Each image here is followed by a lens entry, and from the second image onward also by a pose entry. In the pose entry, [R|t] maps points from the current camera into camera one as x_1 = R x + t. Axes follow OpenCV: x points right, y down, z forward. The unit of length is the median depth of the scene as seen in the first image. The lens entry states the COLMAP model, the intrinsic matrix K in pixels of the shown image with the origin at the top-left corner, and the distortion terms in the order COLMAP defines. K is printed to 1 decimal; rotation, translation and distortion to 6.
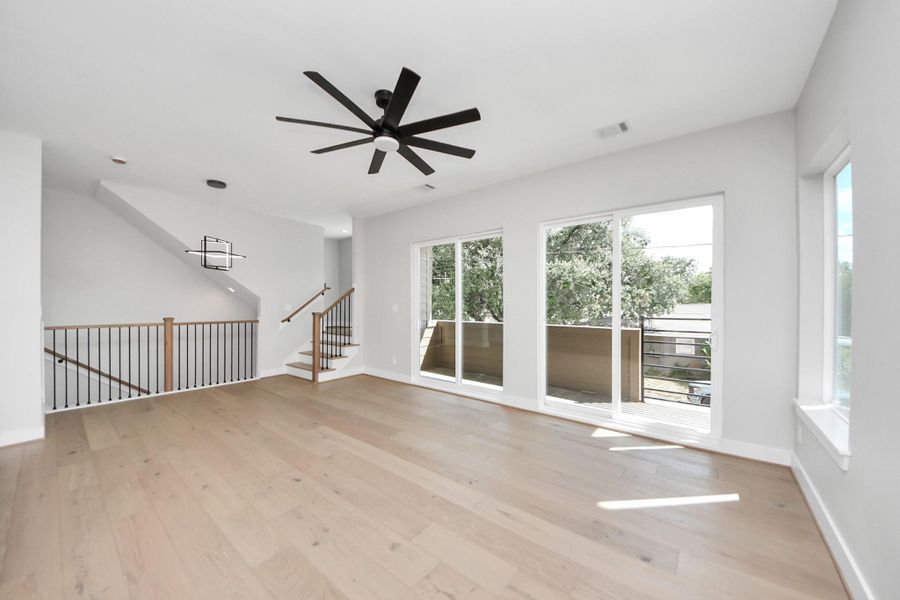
lens RADIAL K [[324.9, 0, 448.7], [0, 324.9, 302.6], [0, 0, 1]] dist [-0.017146, -0.000291]
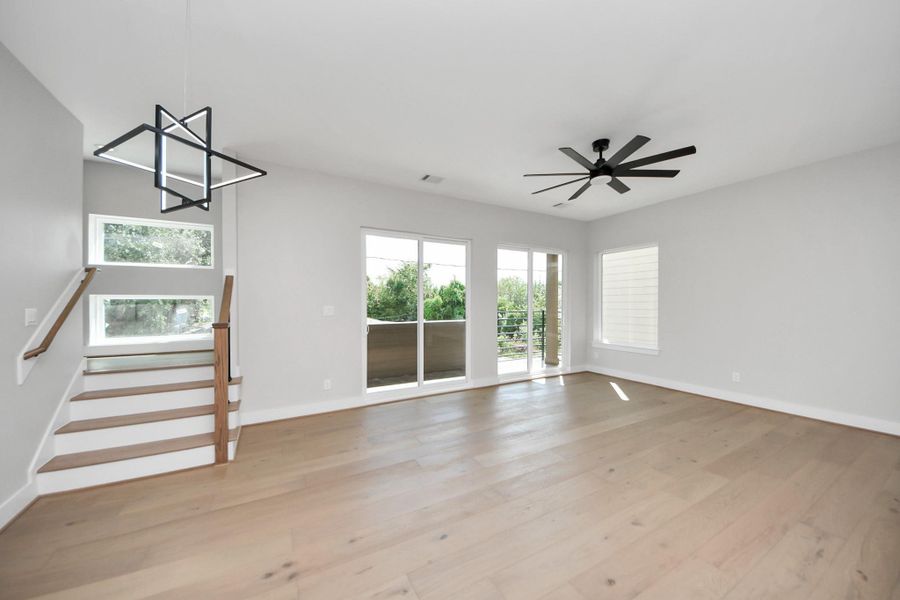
lens RADIAL K [[329.5, 0, 430.2], [0, 329.5, 300.1], [0, 0, 1]] dist [-0.012298, 0.000153]
pose [[0.399908, 0.000373, 0.916555, -0.766207], [0.001536, 0.999998, -0.001077, -0.011585], [-0.916554, 0.001839, 0.399907, 0.495077]]
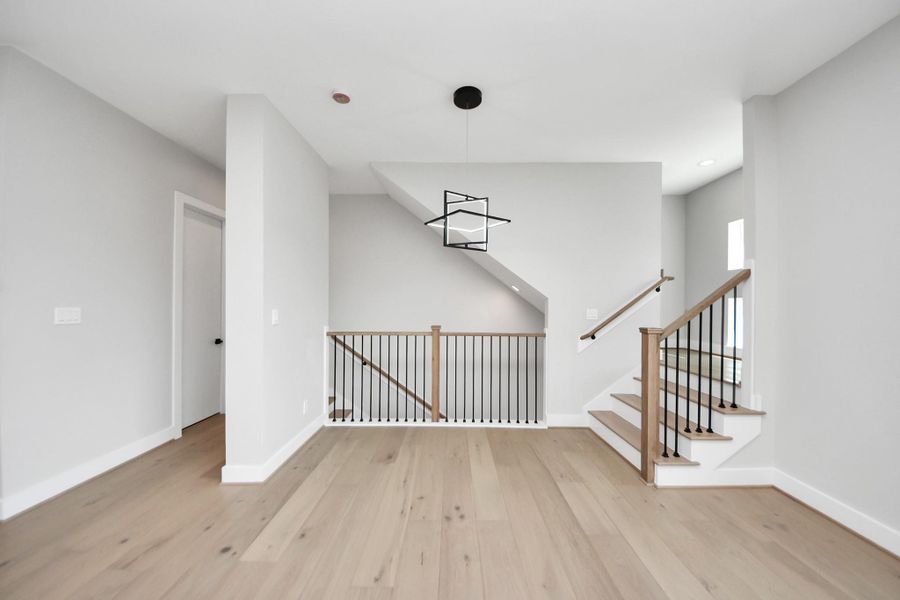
lens RADIAL K [[324.9, 0, 448.7], [0, 324.9, 302.6], [0, 0, 1]] dist [-0.017146, -0.000291]
pose [[0.625061, -0.006846, -0.780546, -0.234719], [-0.003298, 0.999929, -0.011411, 0.001538], [0.780569, 0.009707, 0.624994, 0.500962]]
